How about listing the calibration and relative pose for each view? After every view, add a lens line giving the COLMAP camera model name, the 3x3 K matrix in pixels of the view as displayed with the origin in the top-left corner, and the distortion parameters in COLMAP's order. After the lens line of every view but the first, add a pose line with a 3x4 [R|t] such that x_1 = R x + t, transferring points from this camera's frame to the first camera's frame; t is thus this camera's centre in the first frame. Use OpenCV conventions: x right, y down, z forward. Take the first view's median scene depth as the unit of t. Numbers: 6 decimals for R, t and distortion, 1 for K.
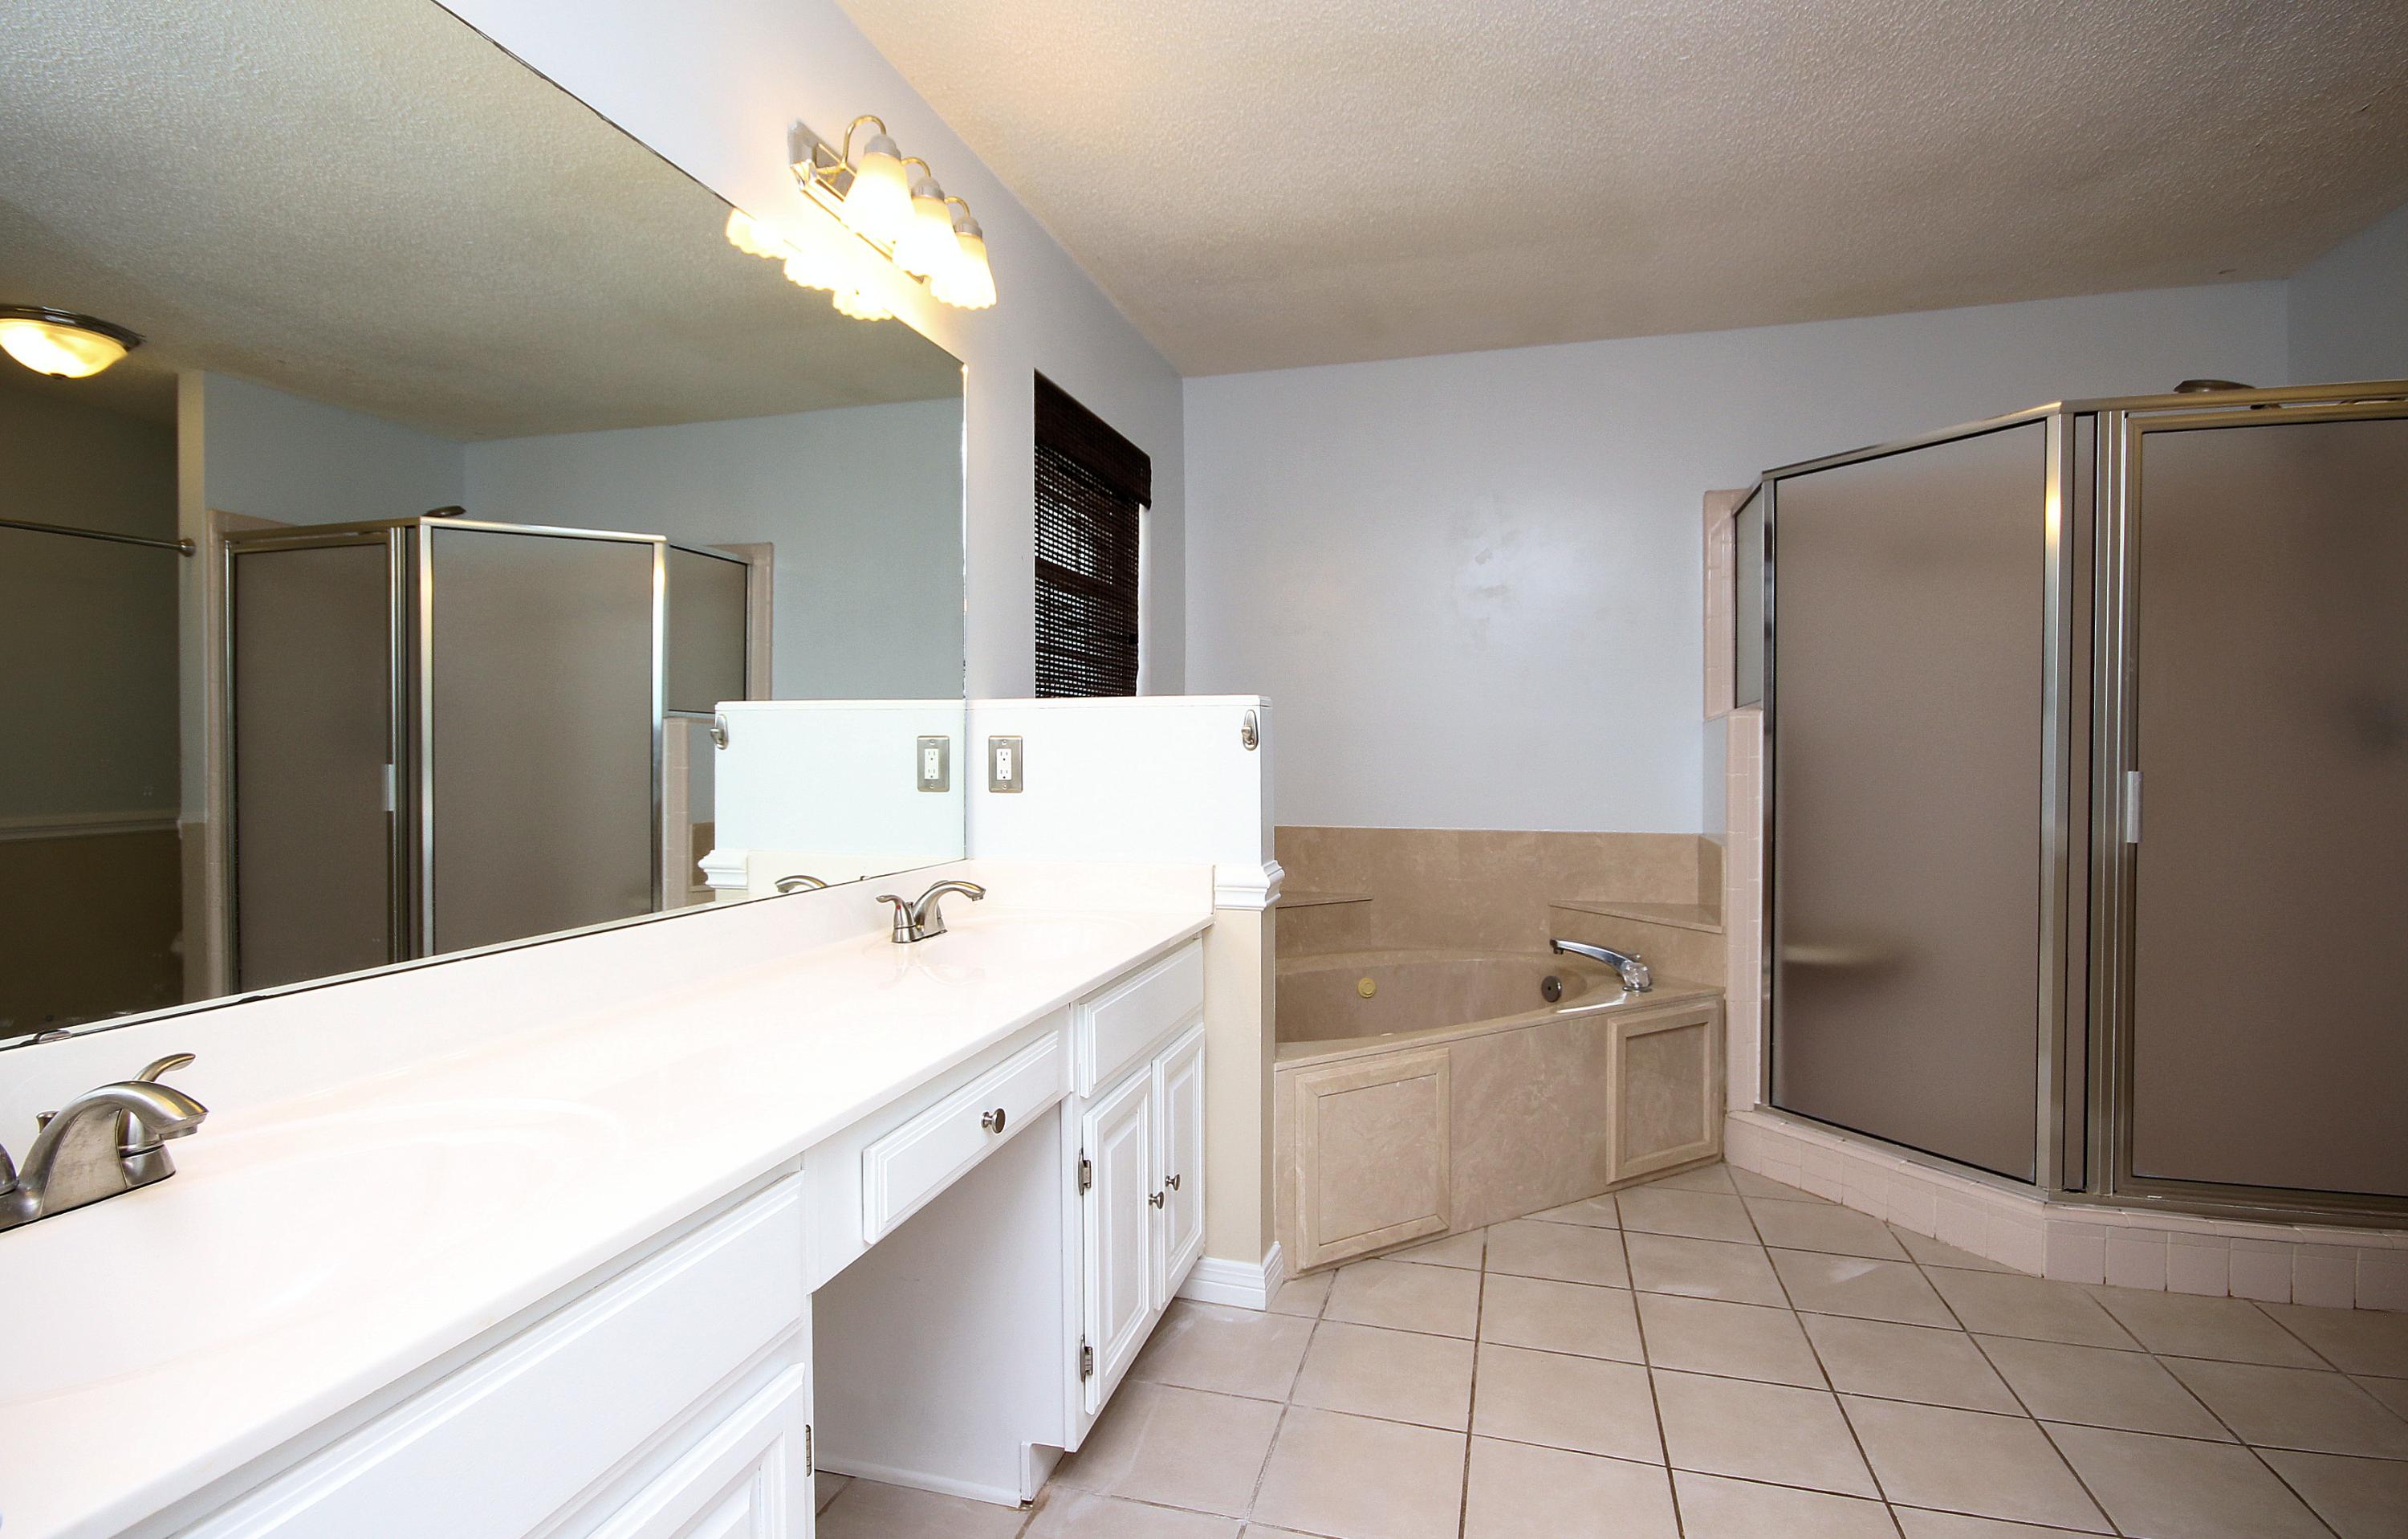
lens RADIAL K [[1113.5, 0, 1215.0], [0, 1113.5, 756.4], [0, 0, 1]] dist [-0.017043, -0.000144]
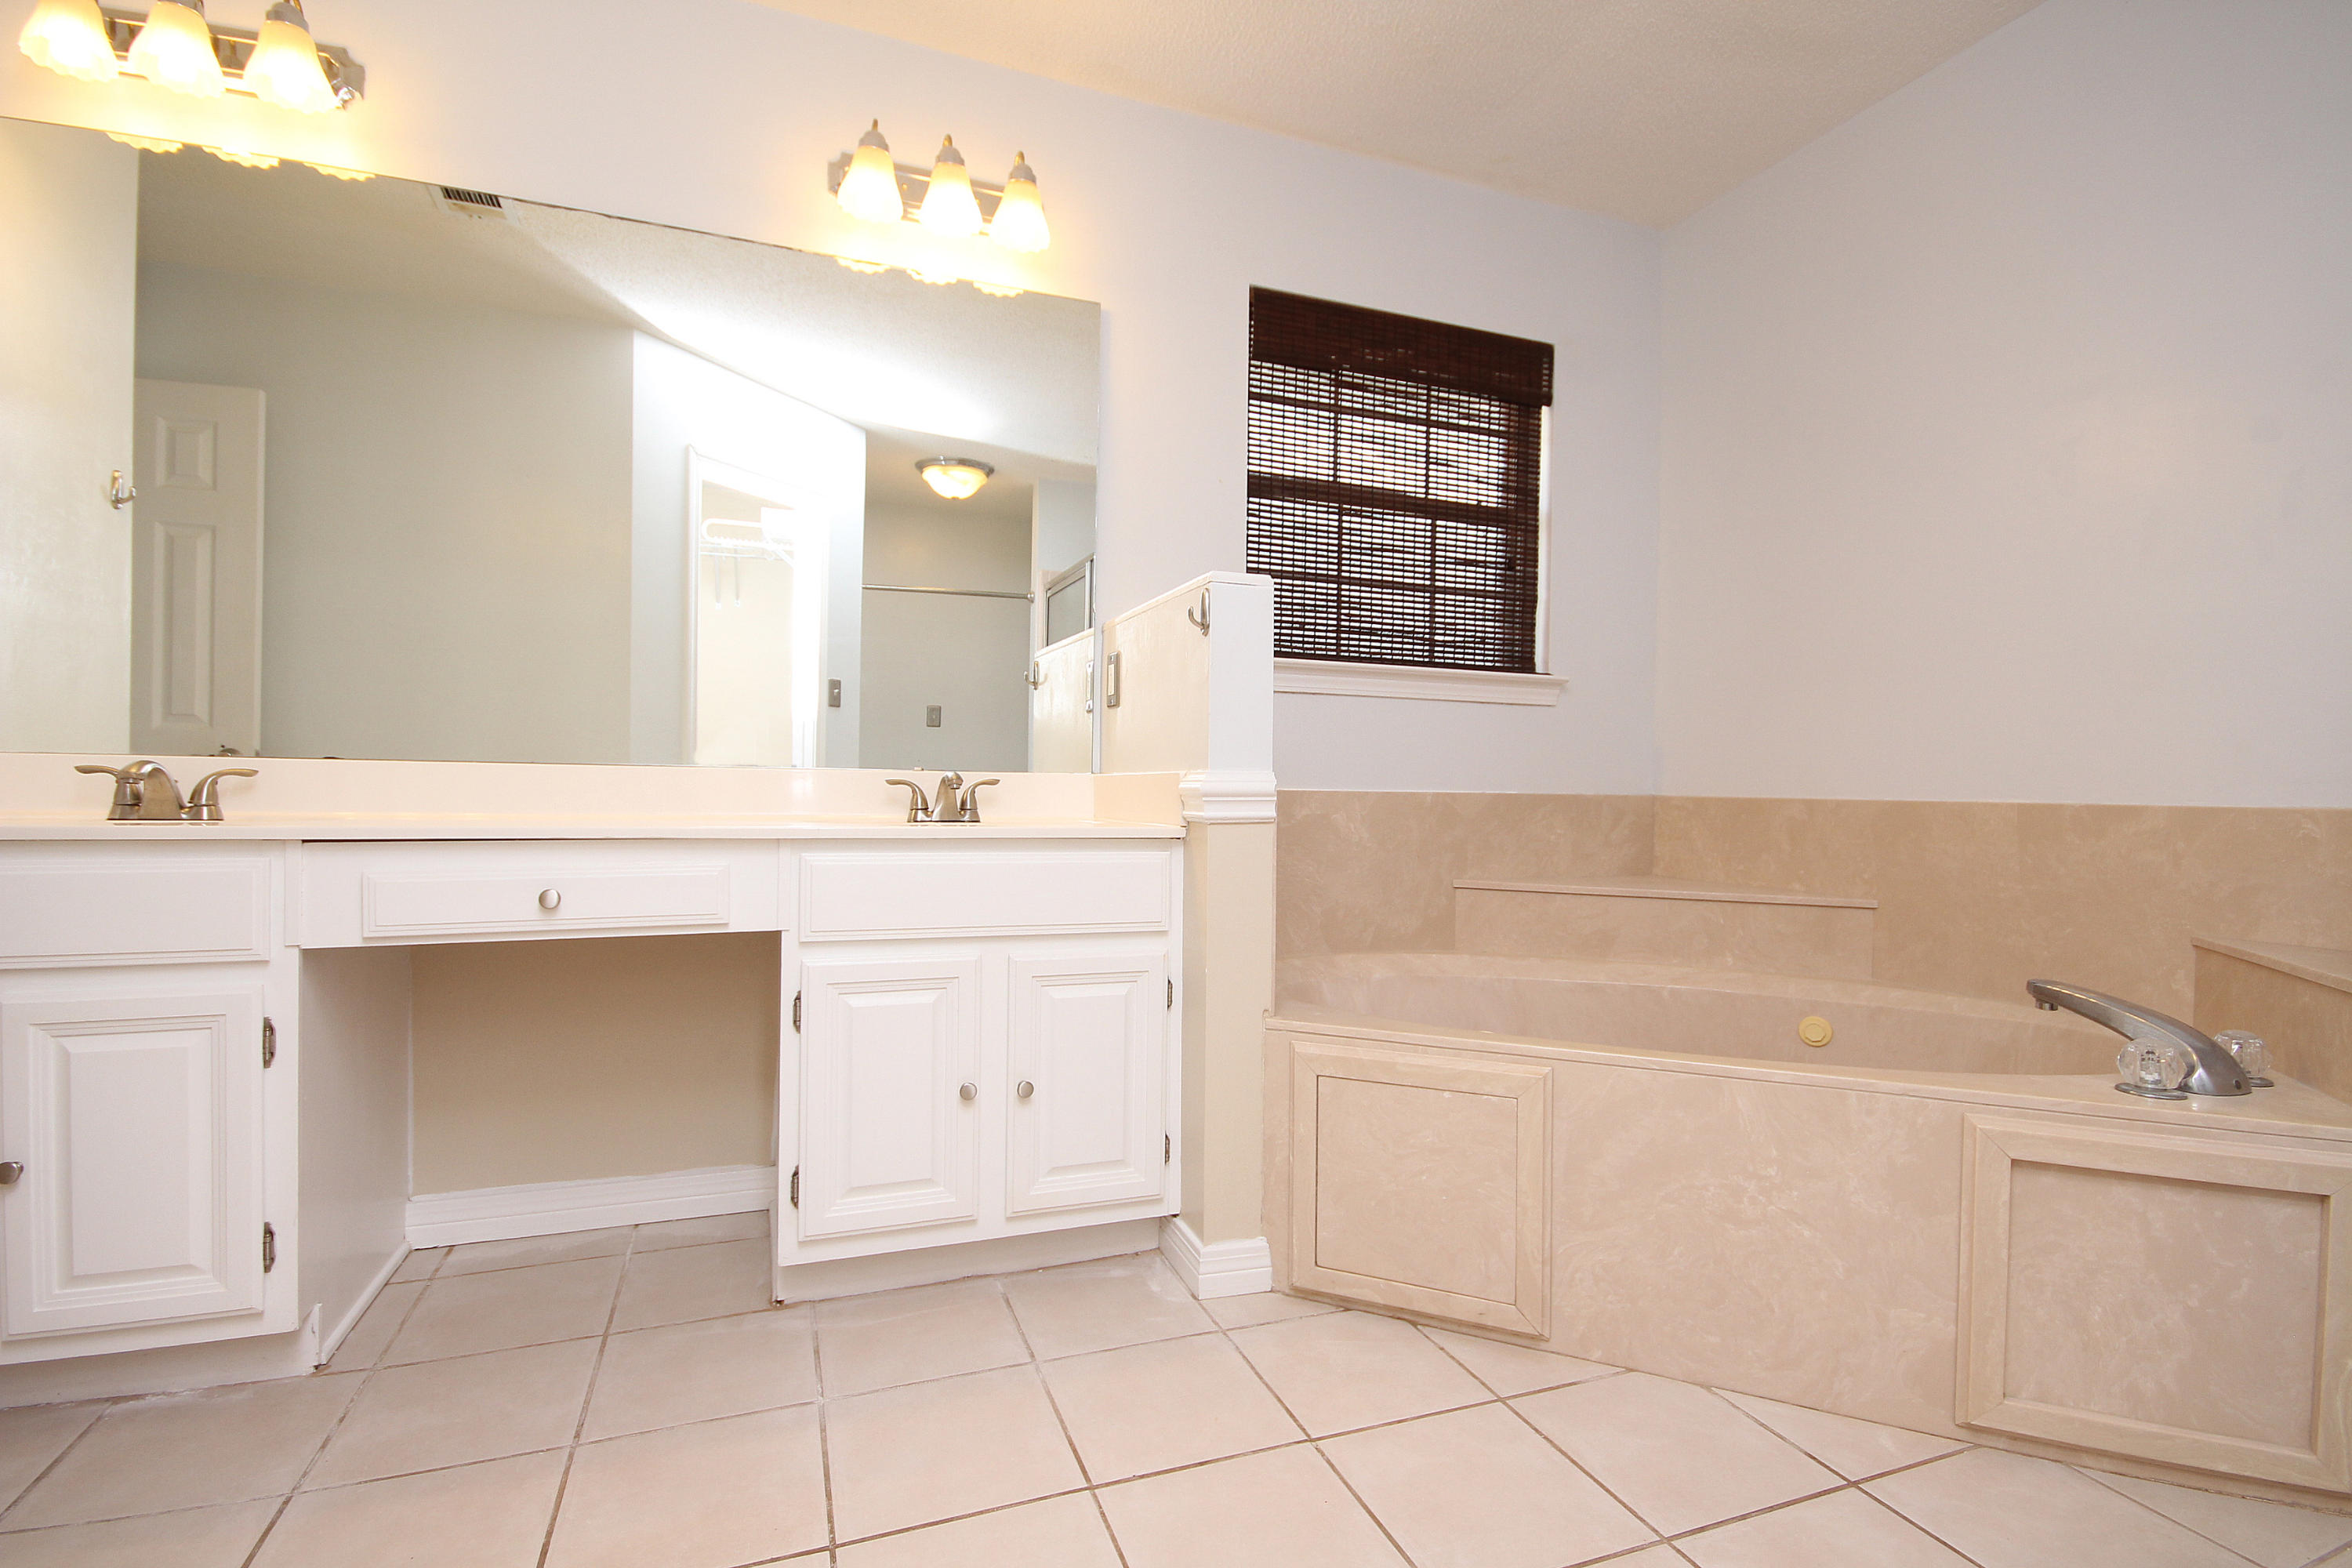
lens RADIAL K [[1085.6, 0, 1180.9], [0, 1085.6, 791.4], [0, 0, 1]] dist [-0.002139, 0.002803]
pose [[0.598792, 0.016303, -0.800739, 0.563670], [-0.020291, 0.999781, 0.005182, 0.089180], [0.800648, 0.013144, 0.598991, 0.397635]]
